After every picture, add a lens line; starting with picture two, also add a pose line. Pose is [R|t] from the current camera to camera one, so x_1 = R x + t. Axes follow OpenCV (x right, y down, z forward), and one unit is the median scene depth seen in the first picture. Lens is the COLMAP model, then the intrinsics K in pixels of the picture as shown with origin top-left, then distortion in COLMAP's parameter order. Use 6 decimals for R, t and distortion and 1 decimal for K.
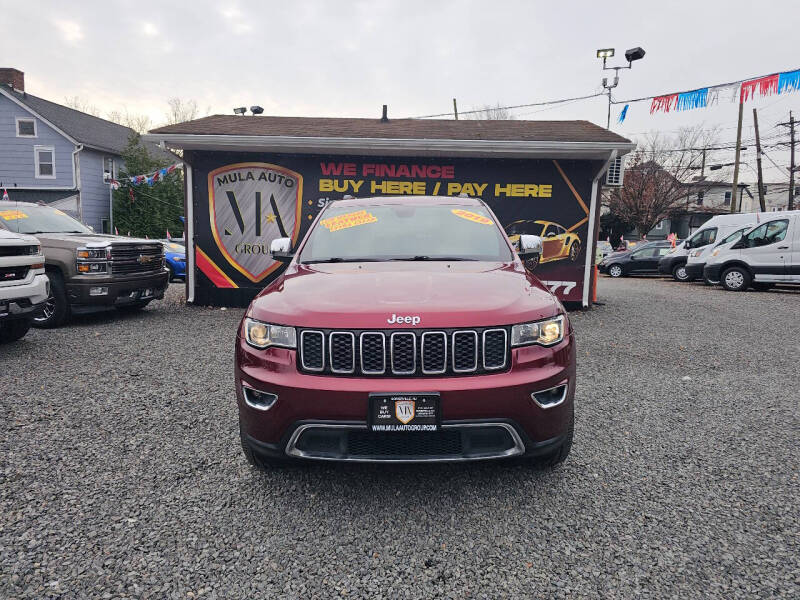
lens RADIAL K [[537.1, 0, 403.4], [0, 537.1, 300.4], [0, 0, 1]] dist [0.034292, -0.026752]
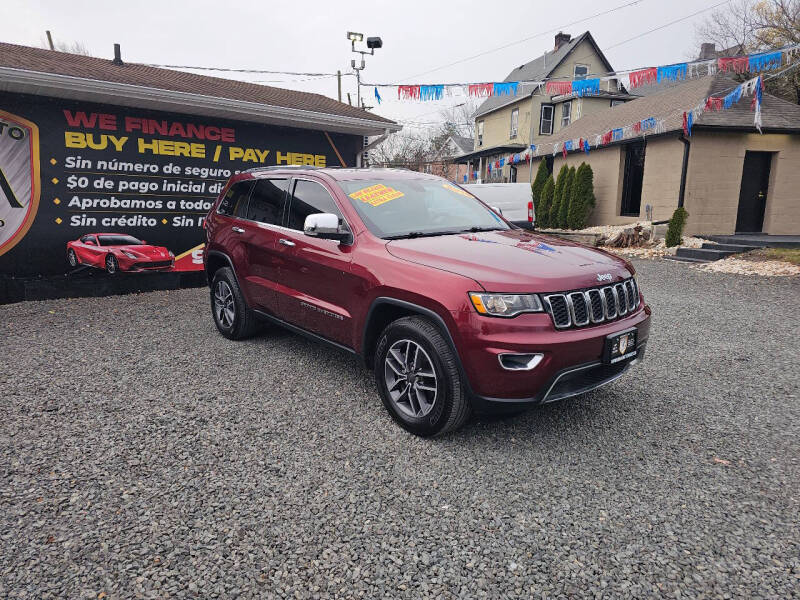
lens RADIAL K [[537.1, 0, 398.5], [0, 537.1, 301.2], [0, 0, 1]] dist [0.034292, -0.026752]
pose [[0.753756, -0.123269, 0.645489, -0.326057], [0.080286, 0.992165, 0.095722, -0.018804], [-0.652232, -0.020327, 0.757747, 0.091774]]
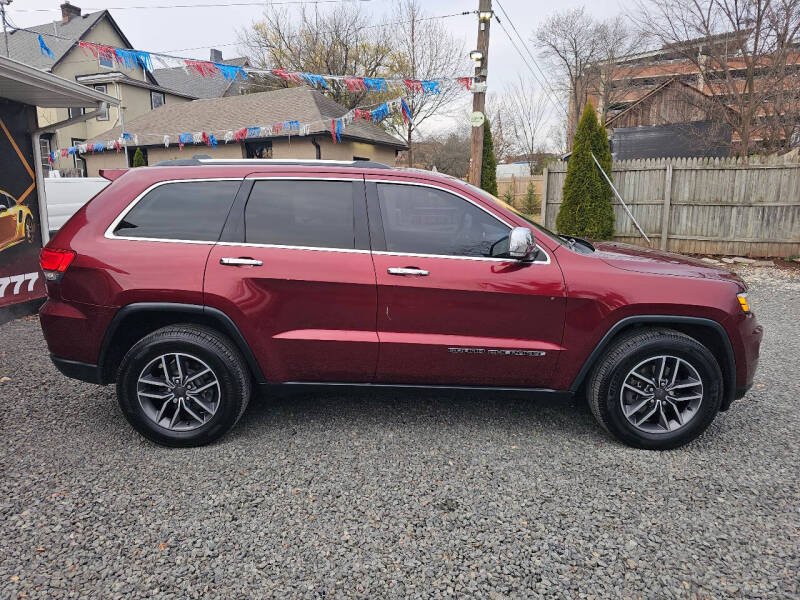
lens RADIAL K [[537.1, 0, 402.7], [0, 537.1, 295.8], [0, 0, 1]] dist [0.034292, -0.026752]
pose [[-0.032677, -0.188628, 0.981505, -0.415396], [0.125140, 0.973529, 0.191262, -0.080347], [-0.991601, 0.129076, -0.008207, 0.511993]]
